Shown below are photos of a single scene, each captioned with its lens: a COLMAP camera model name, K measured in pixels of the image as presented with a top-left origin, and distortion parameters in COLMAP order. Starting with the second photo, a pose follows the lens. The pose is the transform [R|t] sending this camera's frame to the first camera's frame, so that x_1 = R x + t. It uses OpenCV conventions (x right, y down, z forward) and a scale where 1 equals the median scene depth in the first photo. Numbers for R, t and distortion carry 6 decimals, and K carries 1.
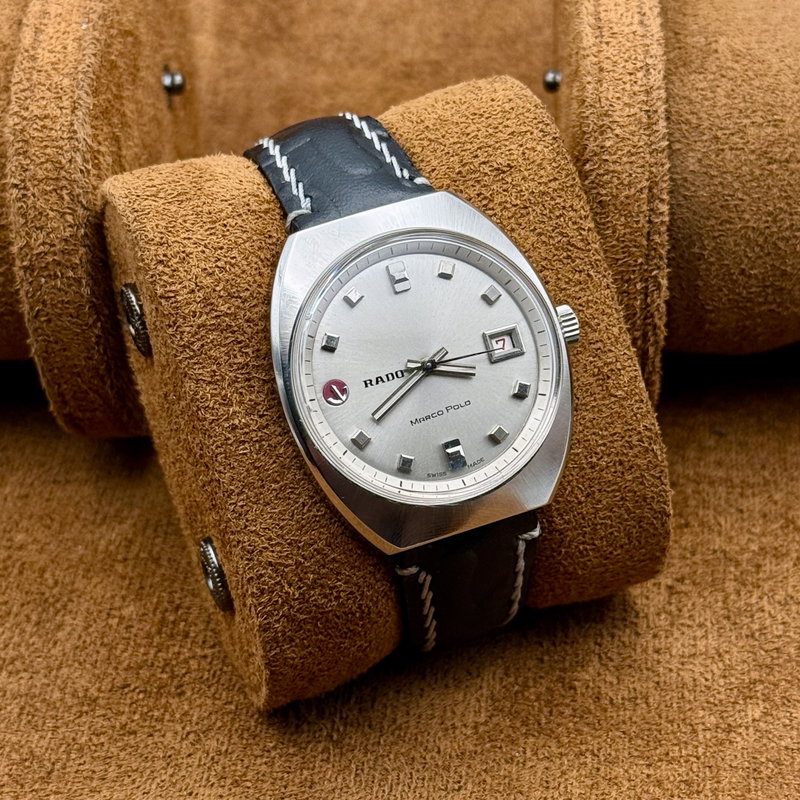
lens RADIAL K [[2233.2, 0, 399.3], [0, 2233.2, 432.5], [0, 0, 1]] dist [0.095124, 0.404955]
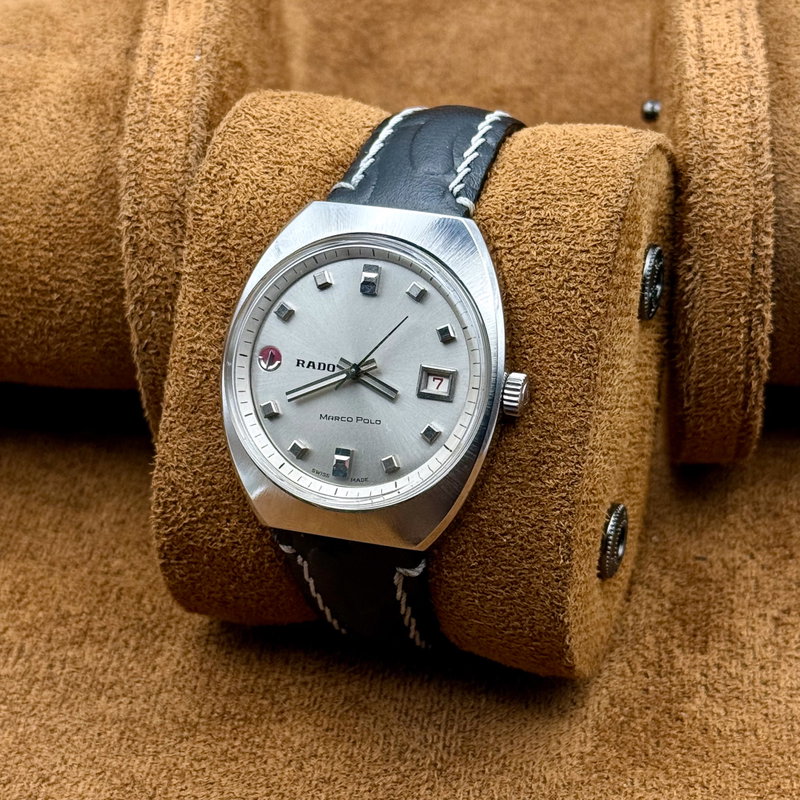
lens RADIAL K [[2233.2, 0, 399.3], [0, 2233.2, 432.5], [0, 0, 1]] dist [0.095124, 0.404955]
pose [[0.769849, 0.417269, -0.482928, 0.515757], [-0.376571, 0.907899, 0.184159, -0.194090], [0.515294, 0.040082, 0.856076, 0.148496]]
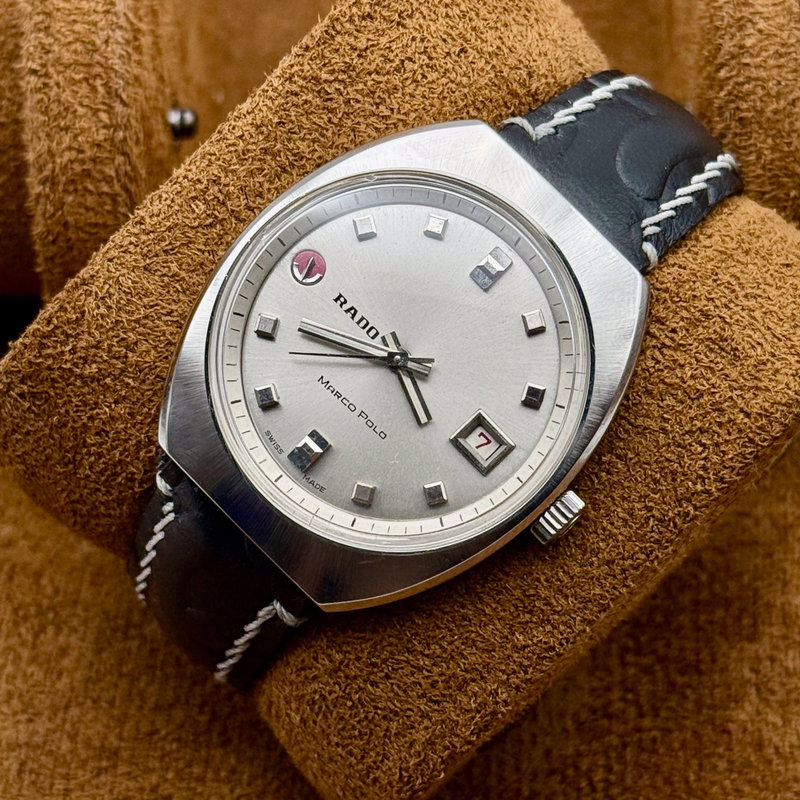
lens RADIAL K [[2477.7, 0, 399.7], [0, 2477.7, 455.7], [0, 0, 1]] dist [0.043643, 0.501718]
pose [[0.427706, 0.854460, -0.294900, 0.271066], [-0.864398, 0.482040, 0.143018, -0.127529], [0.264357, 0.193742, 0.944764, 0.244437]]
